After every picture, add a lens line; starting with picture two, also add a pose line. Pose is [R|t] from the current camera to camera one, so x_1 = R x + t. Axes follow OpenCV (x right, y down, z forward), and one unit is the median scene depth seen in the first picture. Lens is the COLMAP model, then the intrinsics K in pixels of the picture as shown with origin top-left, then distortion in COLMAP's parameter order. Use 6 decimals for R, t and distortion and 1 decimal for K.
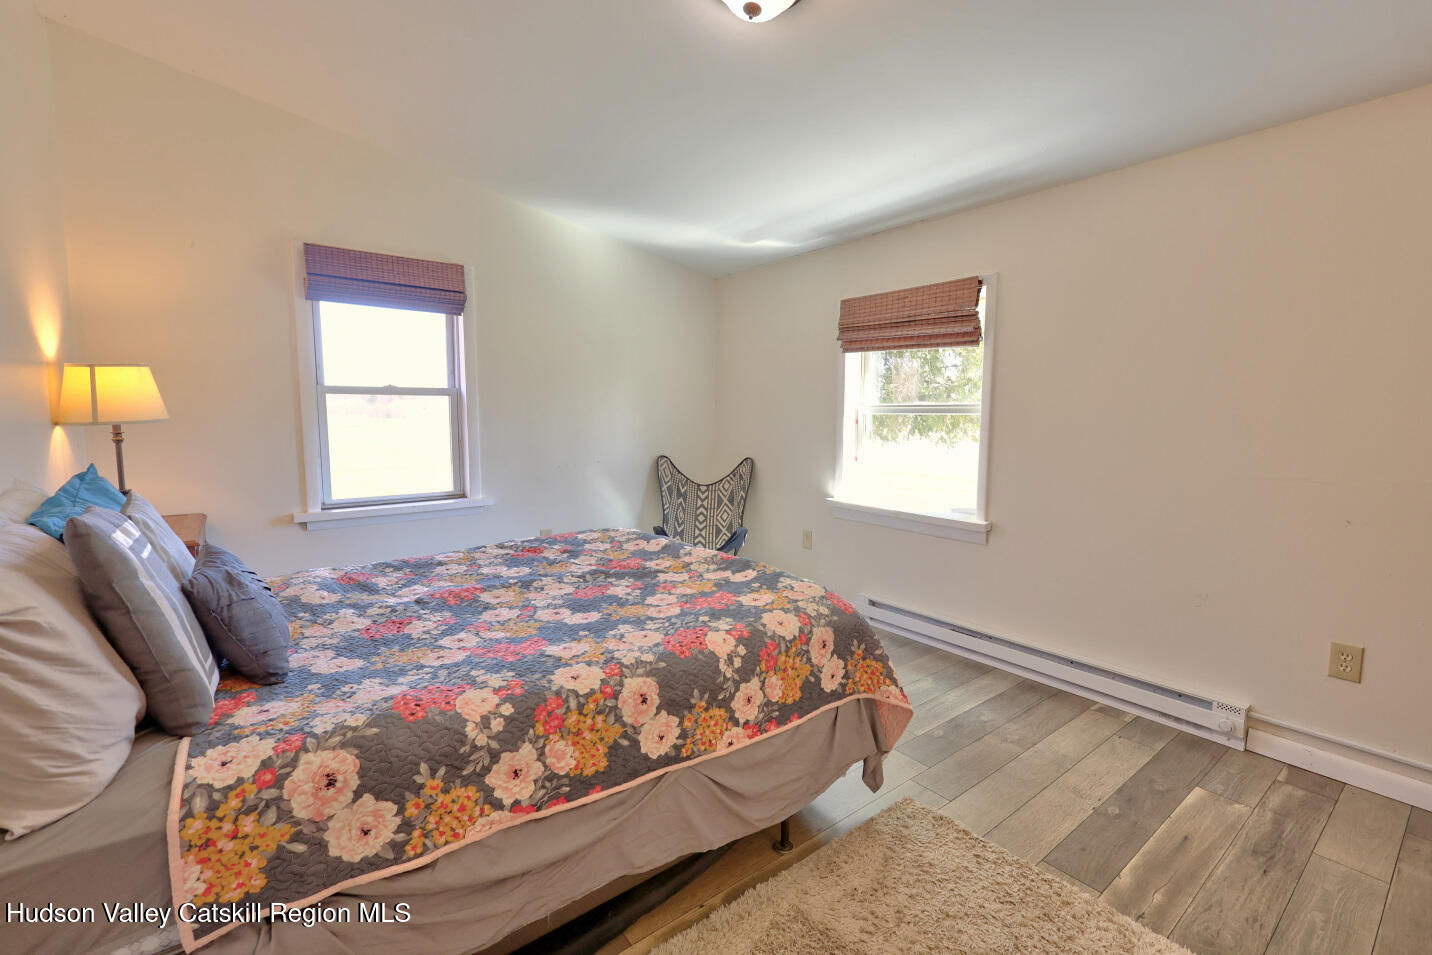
lens RADIAL K [[618.1, 0, 720.0], [0, 618.1, 480.4], [0, 0, 1]] dist [0.003501, -0.000056]
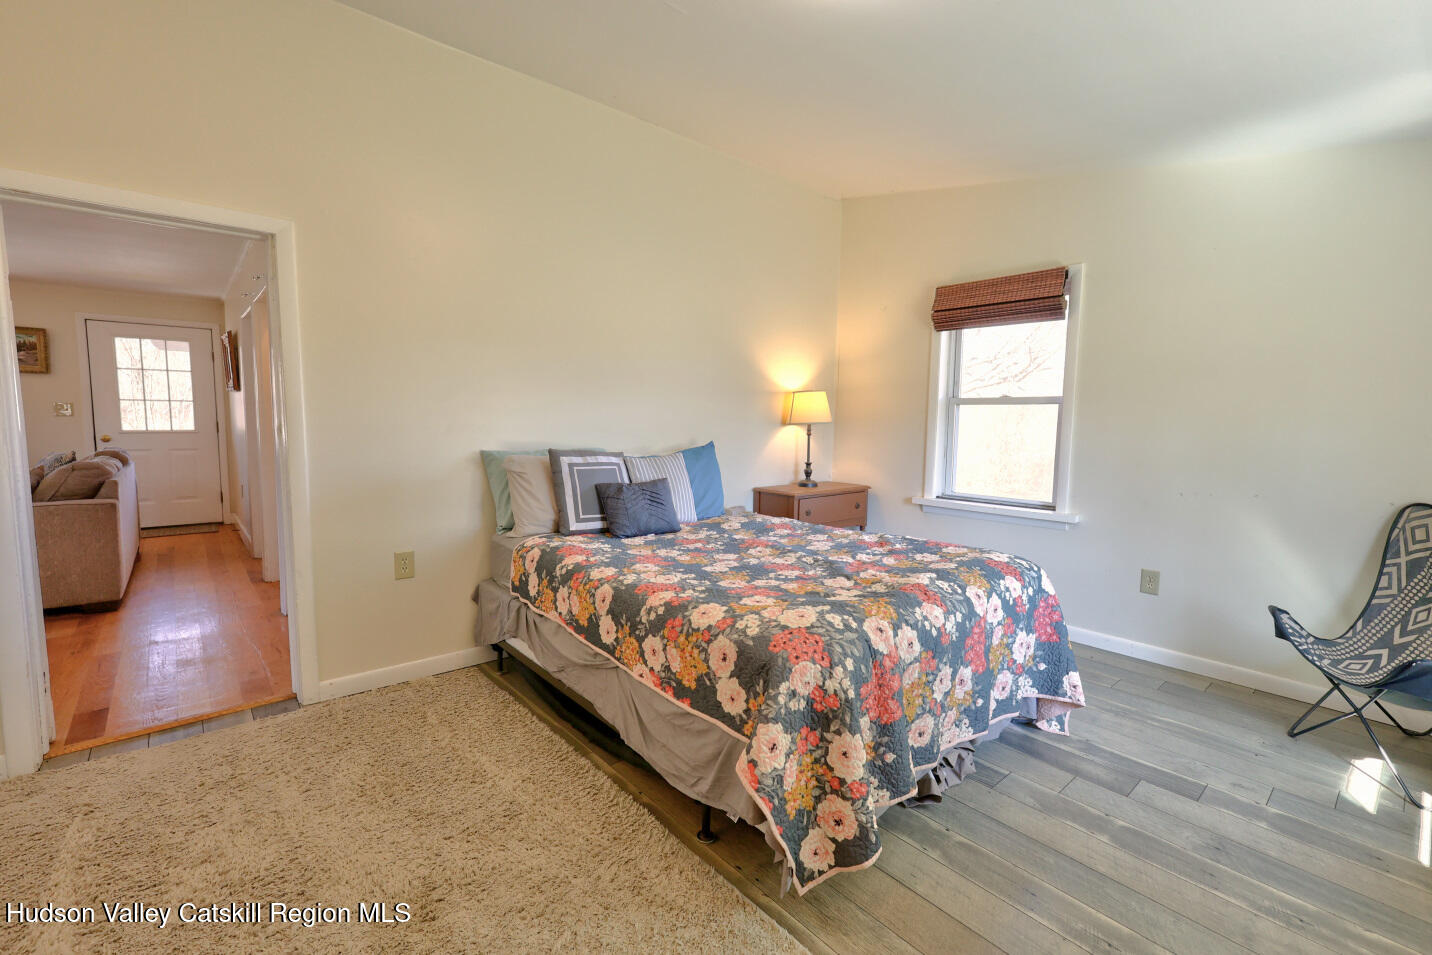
lens RADIAL K [[618.1, 0, 719.9], [0, 618.1, 476.9], [0, 0, 1]] dist [0.003501, -0.000056]
pose [[0.064336, 0.094436, -0.993450, 1.087773], [-0.126869, 0.988209, 0.085721, -0.088052], [0.989831, 0.120523, 0.075558, 0.893530]]
